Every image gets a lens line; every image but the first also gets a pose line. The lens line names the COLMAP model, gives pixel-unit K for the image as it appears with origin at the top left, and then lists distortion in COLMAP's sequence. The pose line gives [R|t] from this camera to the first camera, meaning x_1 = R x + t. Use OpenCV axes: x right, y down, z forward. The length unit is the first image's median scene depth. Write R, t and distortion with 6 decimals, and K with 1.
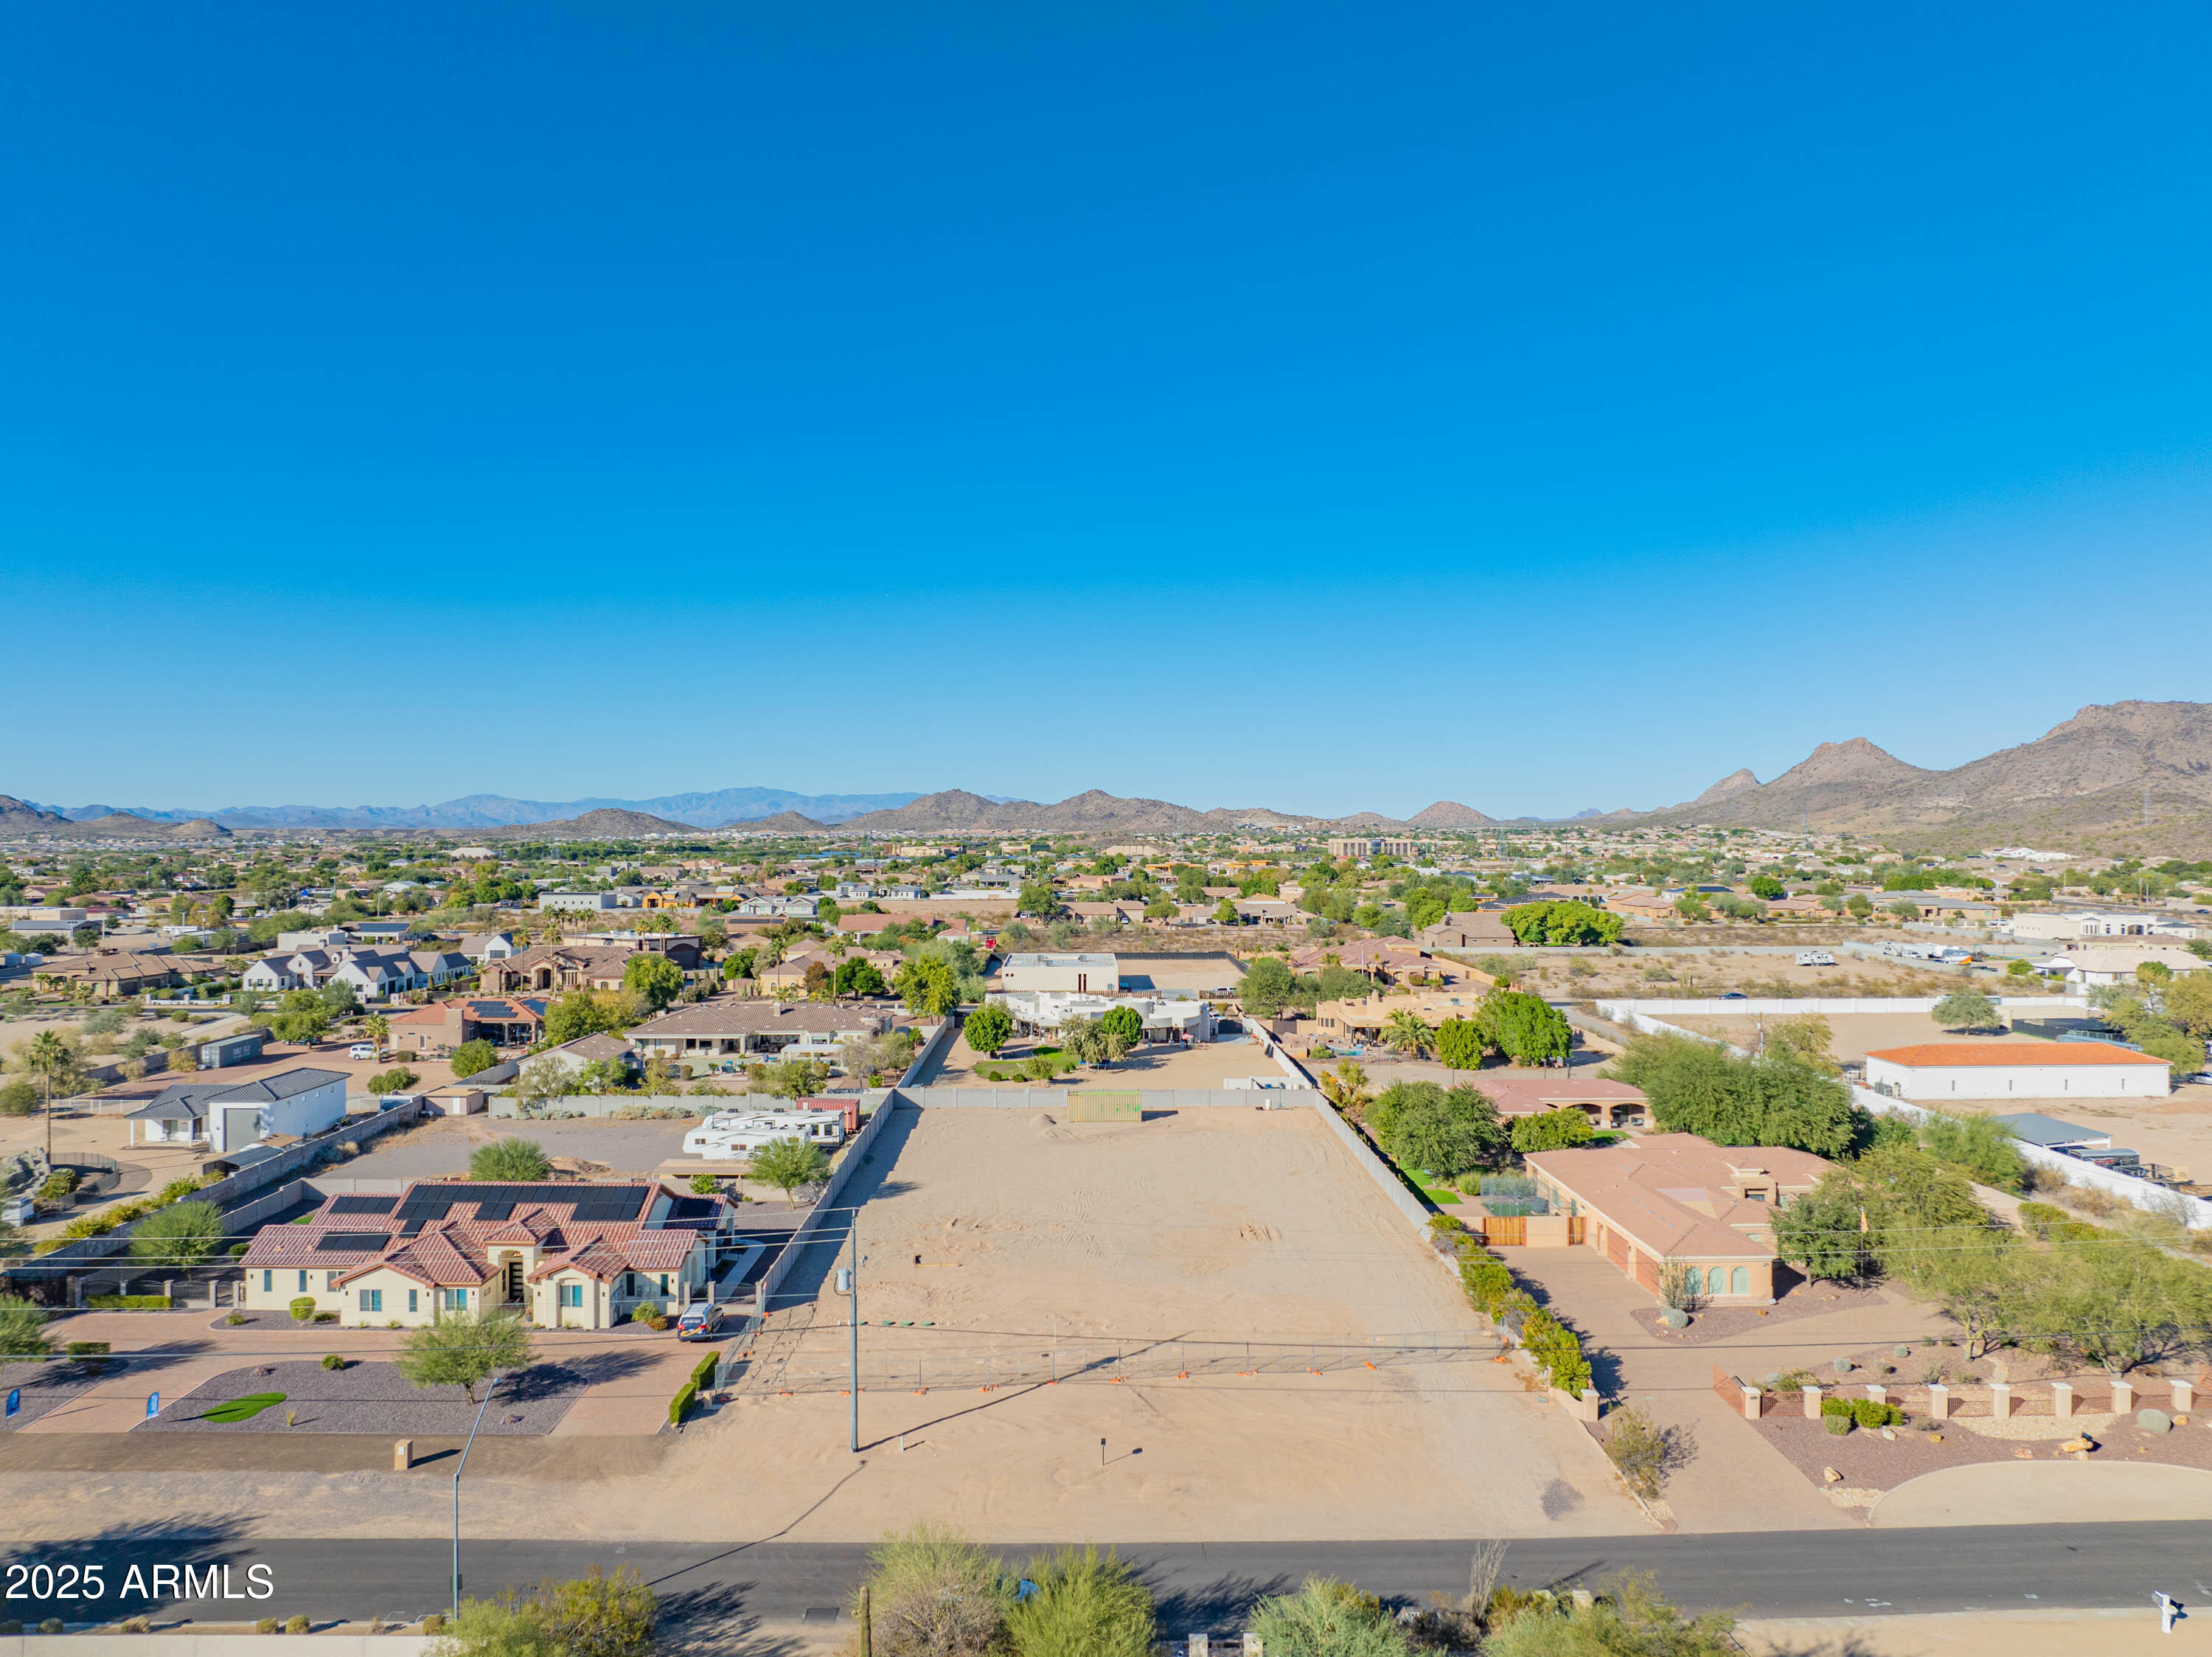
lens RADIAL K [[1556.1, 0, 1086.9], [0, 1556.1, 820.3], [0, 0, 1]] dist [-0.034424, 0.001835]
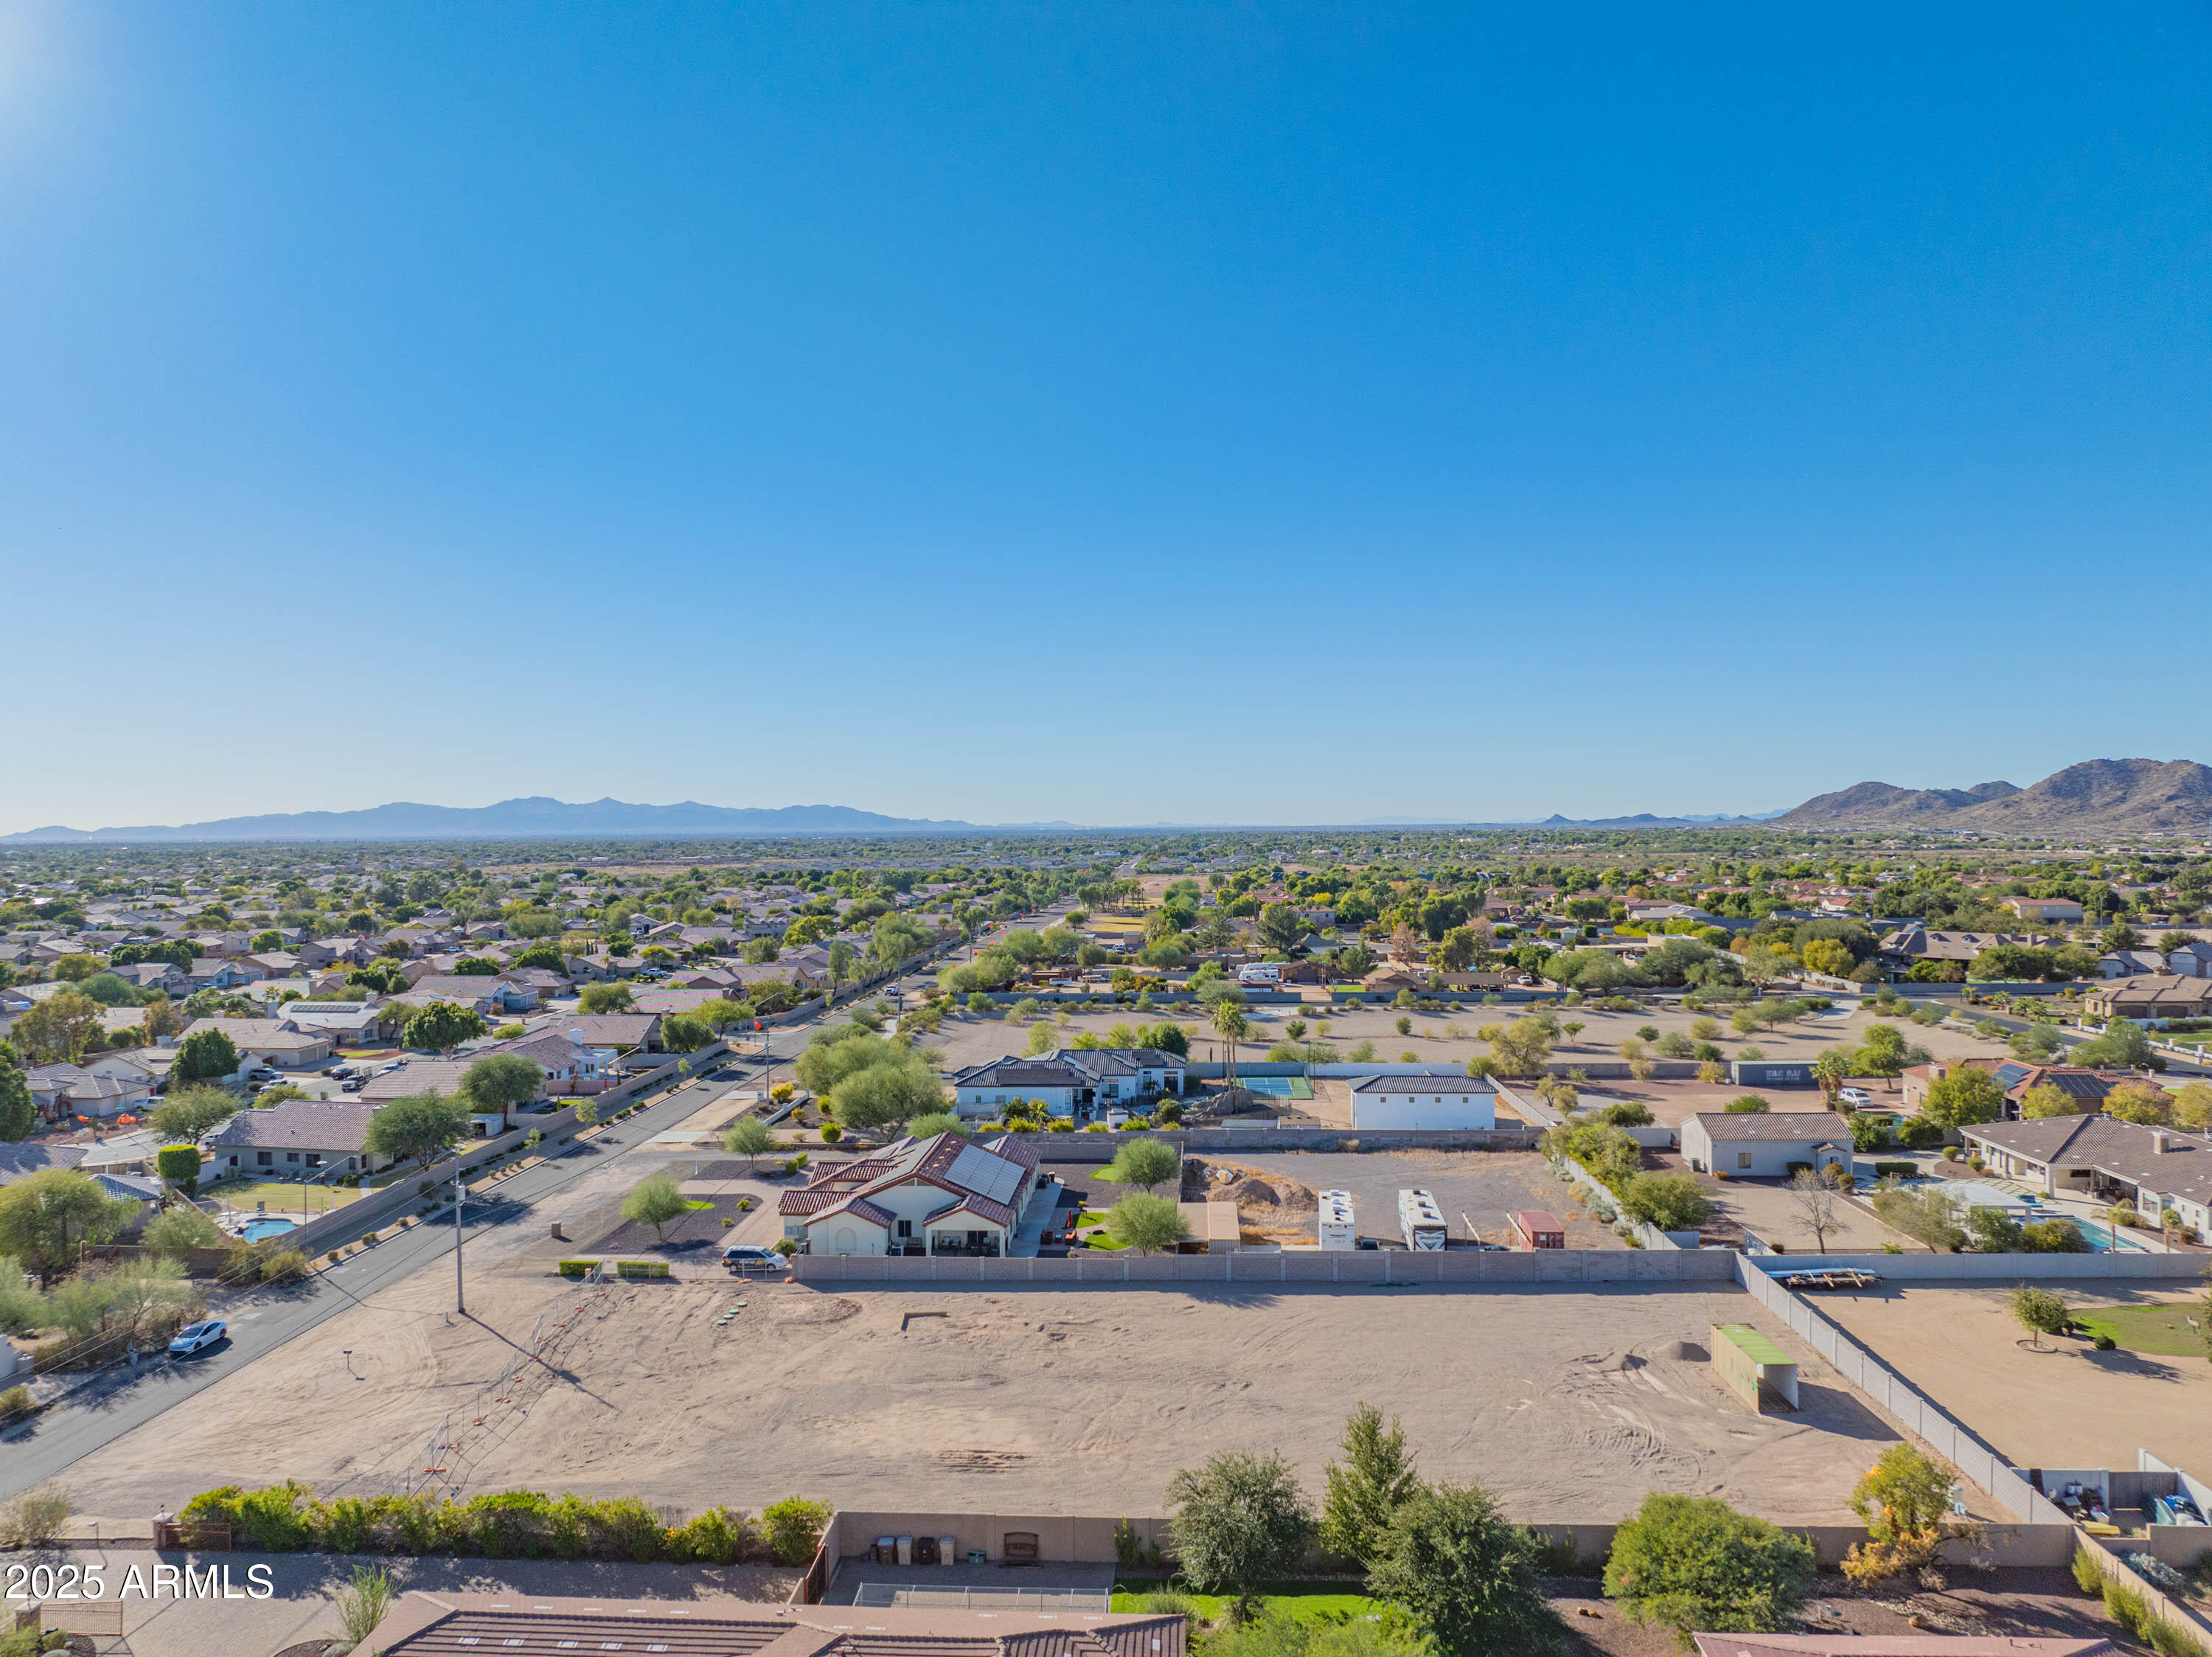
lens RADIAL K [[1556.1, 0, 1099.5], [0, 1556.1, 830.9], [0, 0, 1]] dist [-0.034424, 0.001835]
pose [[-0.069183, 0.004265, -0.997595, 0.457565], [0.016826, 0.999854, 0.003107, -0.015193], [0.997462, -0.016571, -0.069244, 0.618617]]
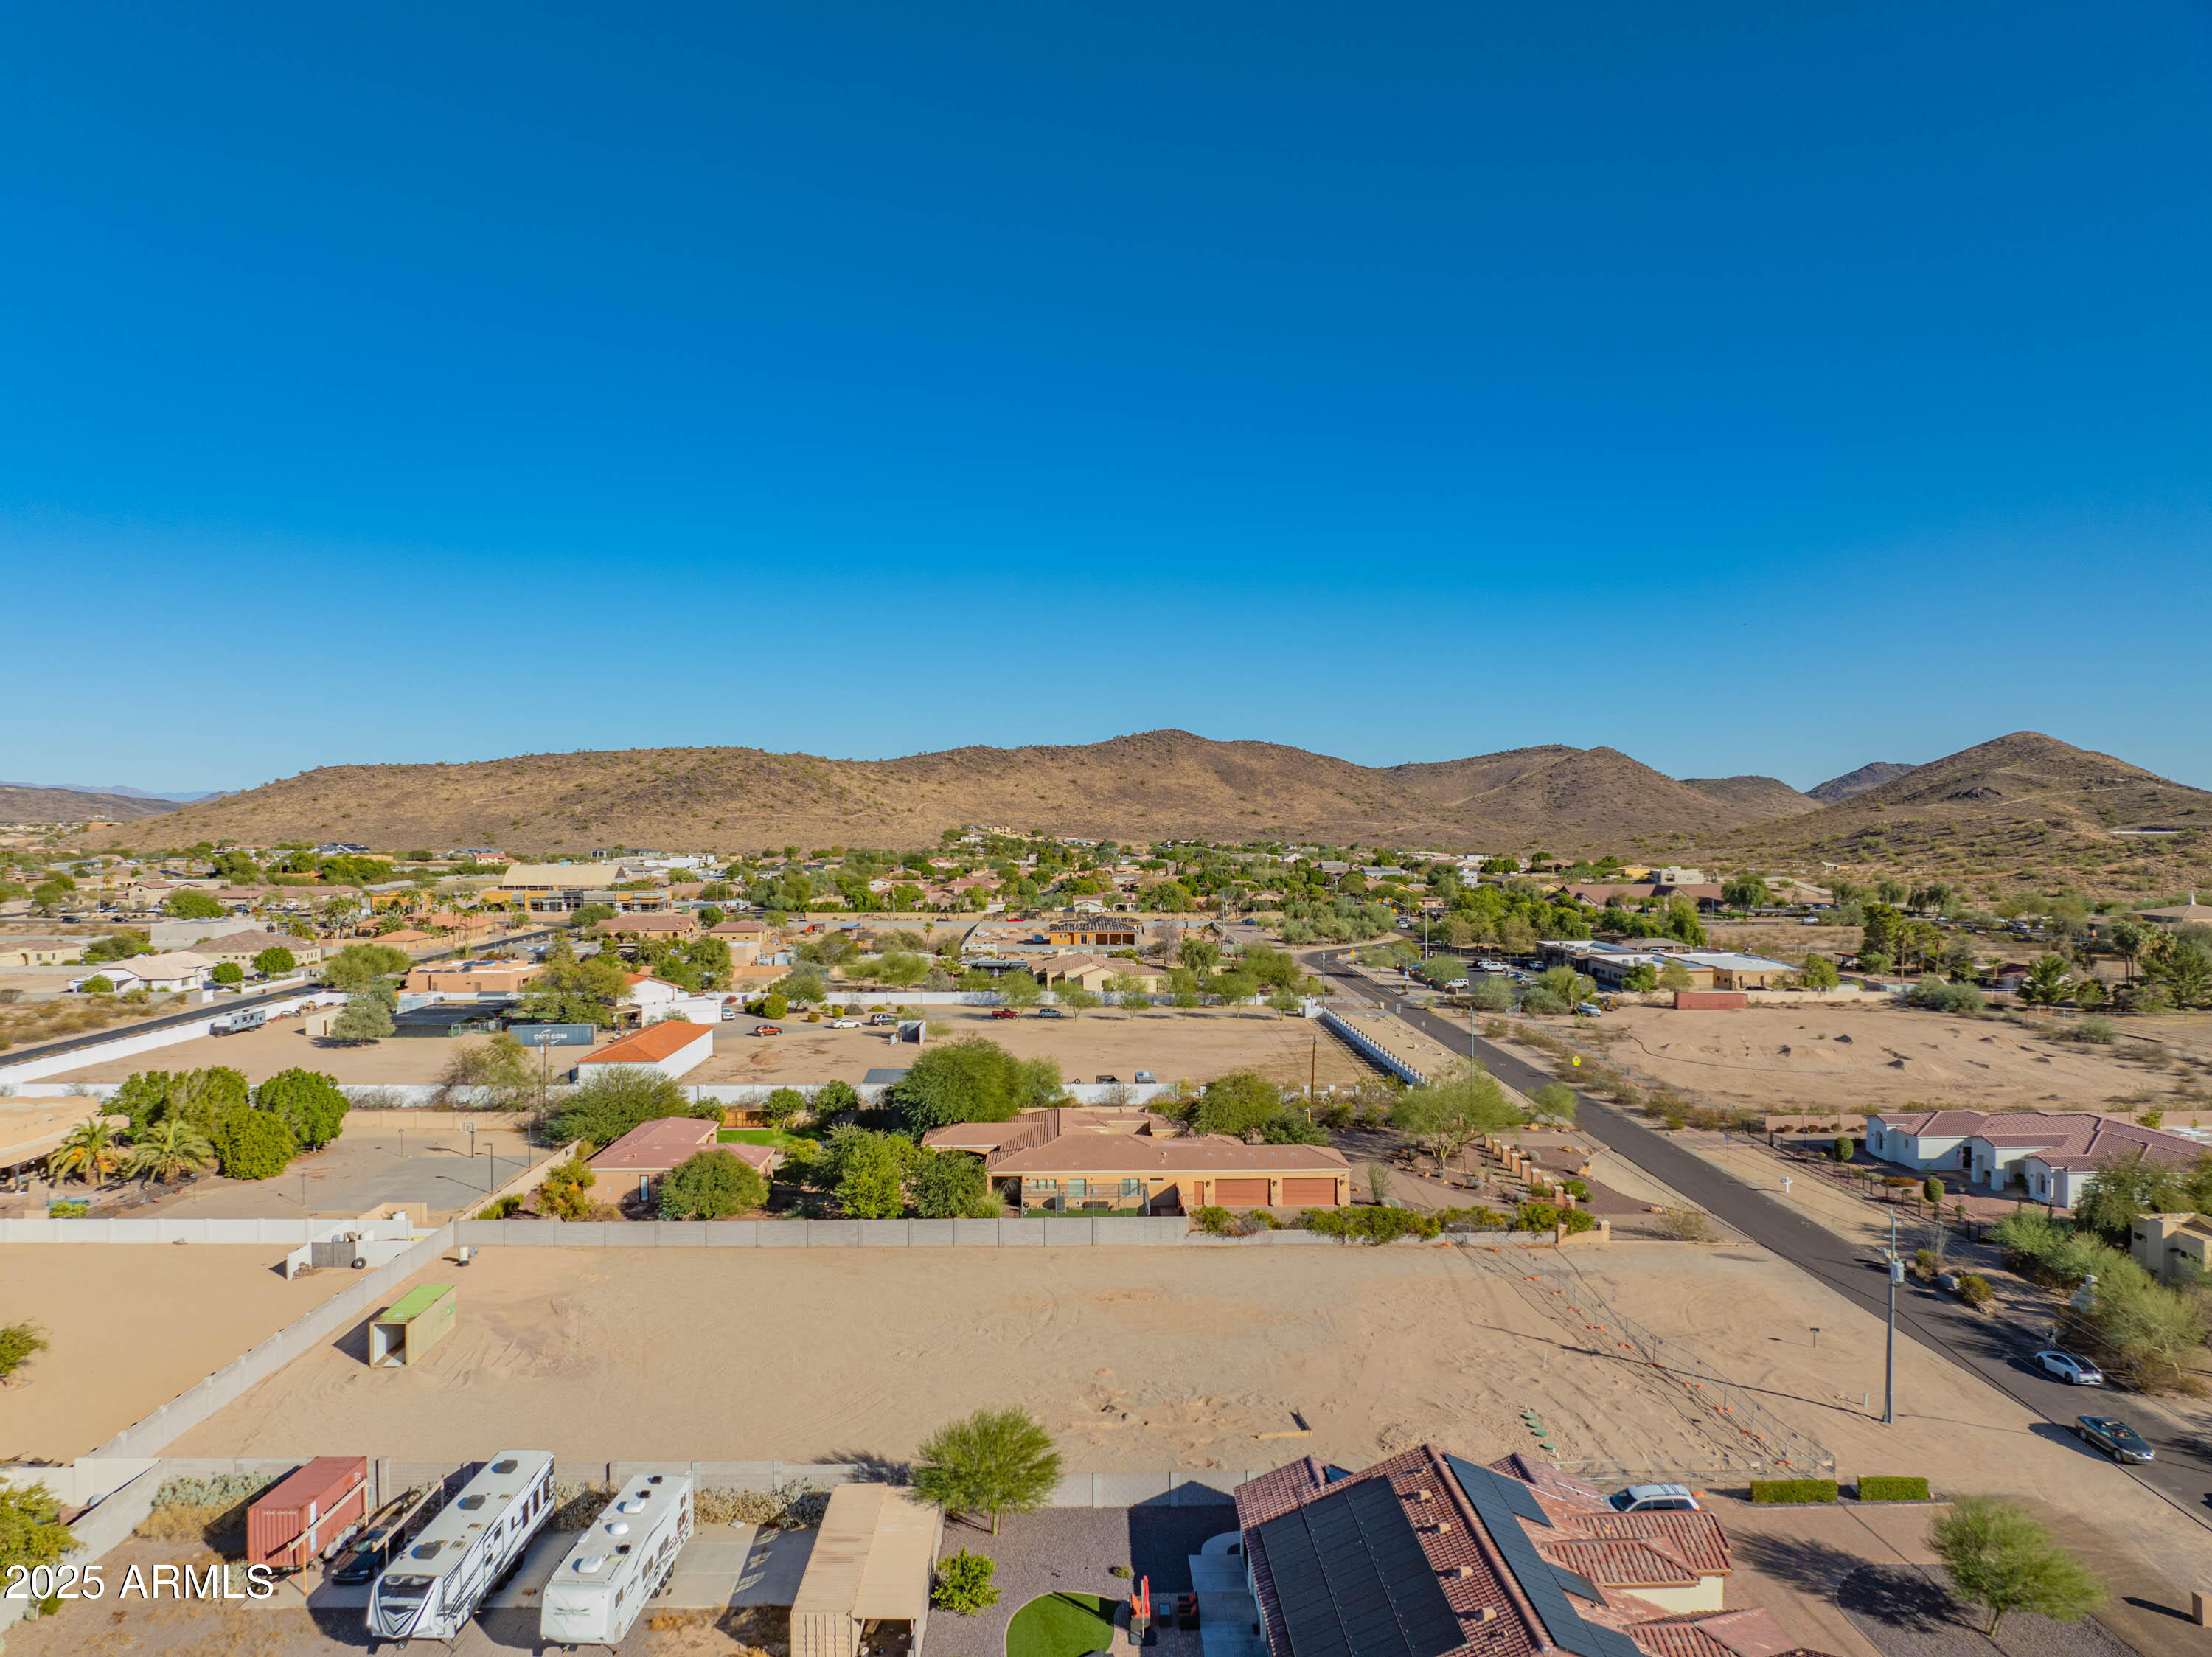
lens RADIAL K [[1556.1, 0, 1102.1], [0, 1556.1, 831.3], [0, 0, 1]] dist [-0.034424, 0.001835]
pose [[-0.015658, -0.007266, 0.999851, -0.453684], [-0.006429, 0.999954, 0.007166, -0.009540], [-0.999857, -0.006316, -0.015704, 0.575373]]
